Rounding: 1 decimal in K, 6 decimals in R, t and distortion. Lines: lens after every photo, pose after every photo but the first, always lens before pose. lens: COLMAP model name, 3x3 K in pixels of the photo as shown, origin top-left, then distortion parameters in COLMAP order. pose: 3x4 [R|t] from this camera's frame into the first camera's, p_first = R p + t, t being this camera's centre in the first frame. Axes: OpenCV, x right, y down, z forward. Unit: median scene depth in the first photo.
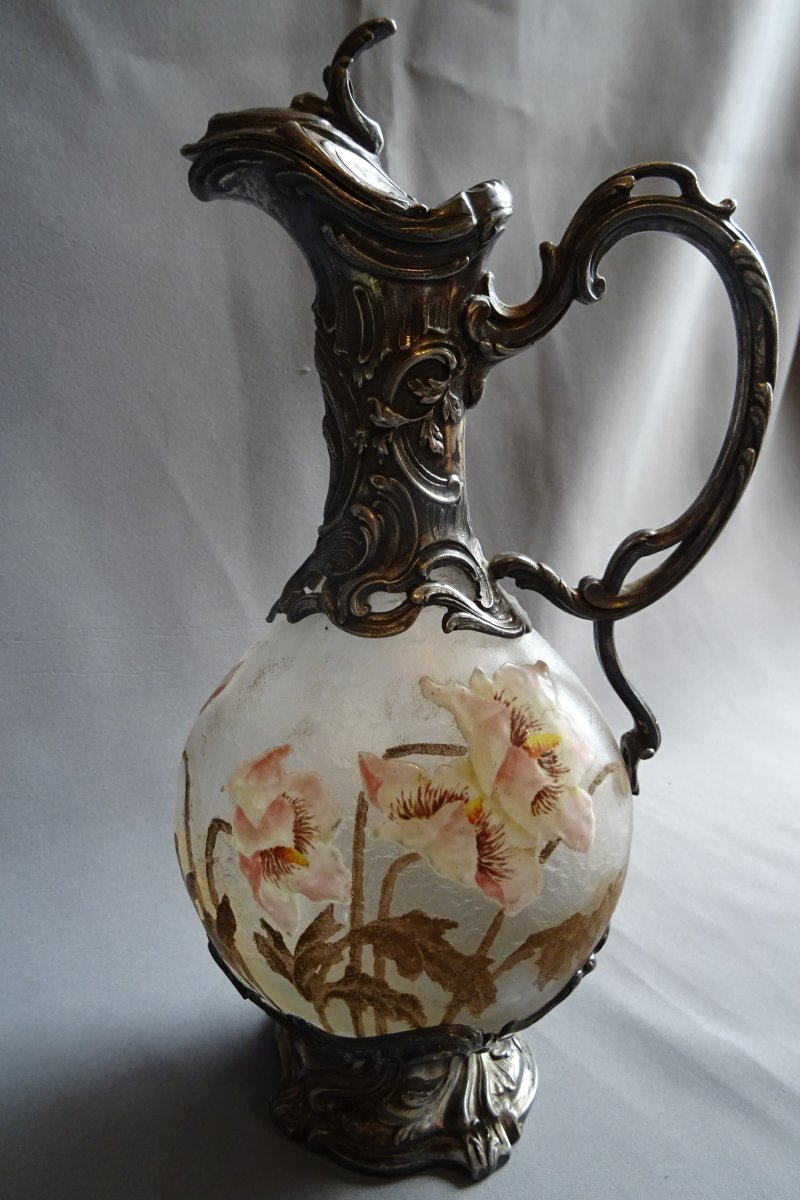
lens RADIAL K [[834.0, 0, 398.0], [0, 834.0, 598.6], [0, 0, 1]] dist [-0.003506, -0.007133]
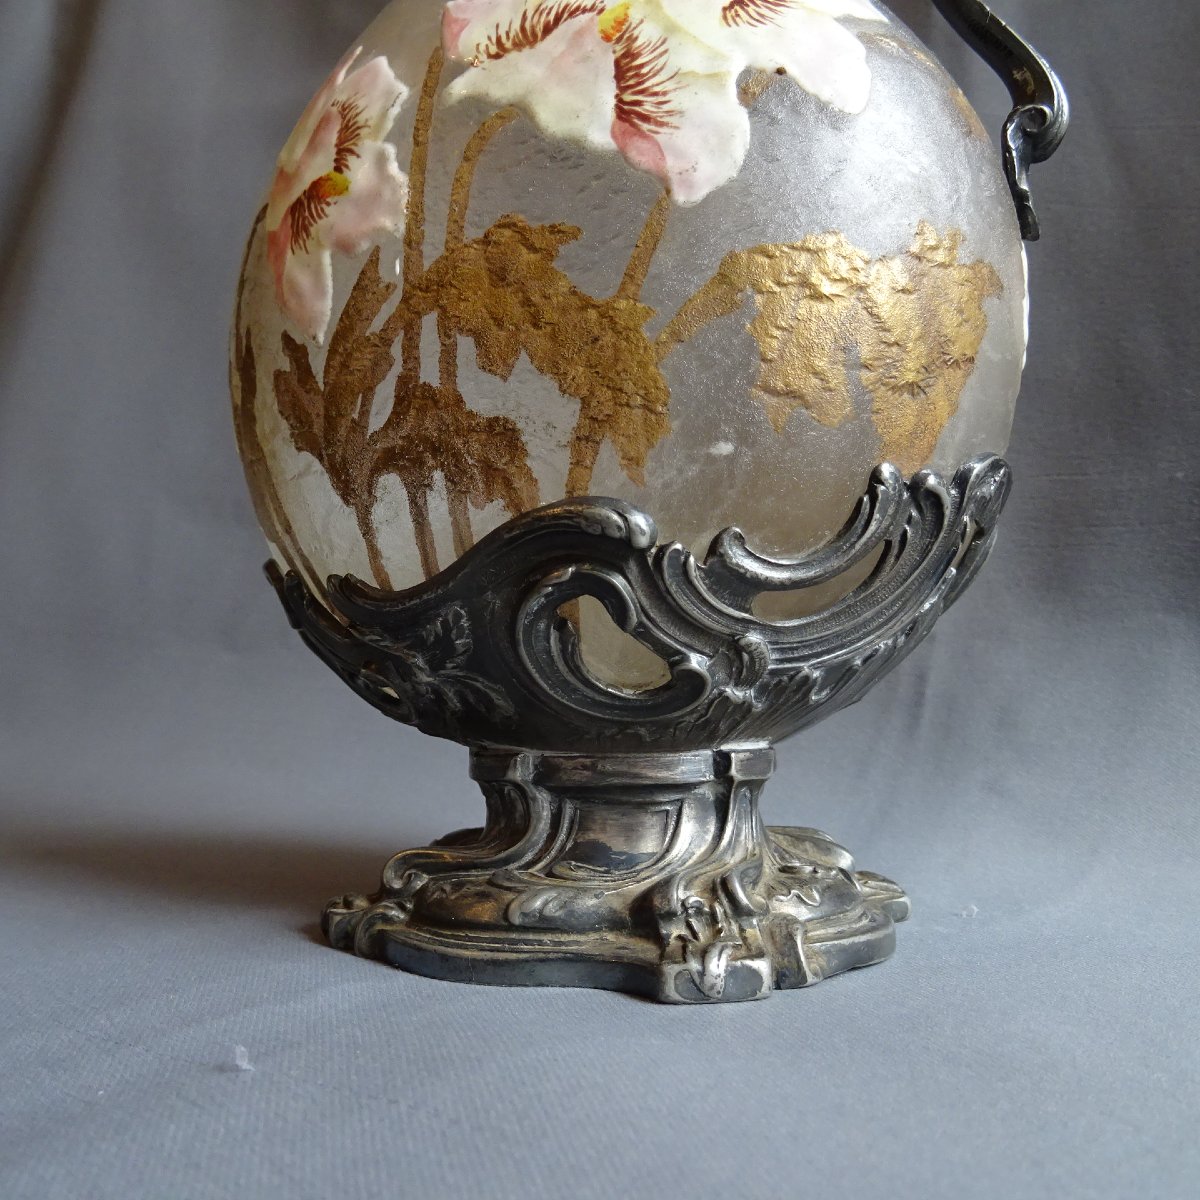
lens RADIAL K [[1134.1, 0, 596.3], [0, 1134.1, 600.5], [0, 0, 1]] dist [0.003448, 0.000000]
pose [[0.937528, -0.051740, -0.344042, 0.308802], [-0.093559, 0.914959, -0.392551, 0.869818], [0.335095, 0.400215, 0.852959, 0.494681]]
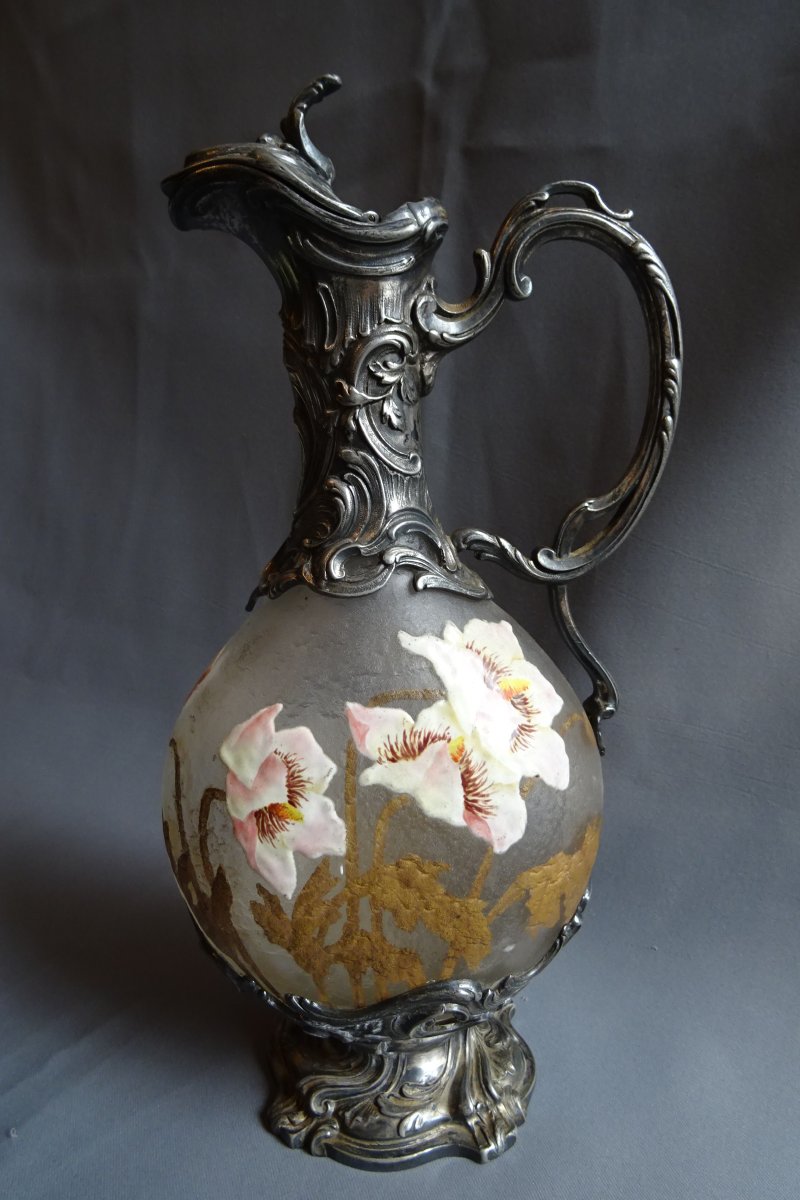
lens RADIAL K [[838.8, 0, 398.4], [0, 838.8, 599.9], [0, 0, 1]] dist [0.001961, -0.010364]
pose [[0.995174, -0.060875, 0.076957, -0.052264], [0.071535, 0.986936, -0.144363, 0.208478], [-0.067163, 0.149171, 0.986528, -0.079983]]
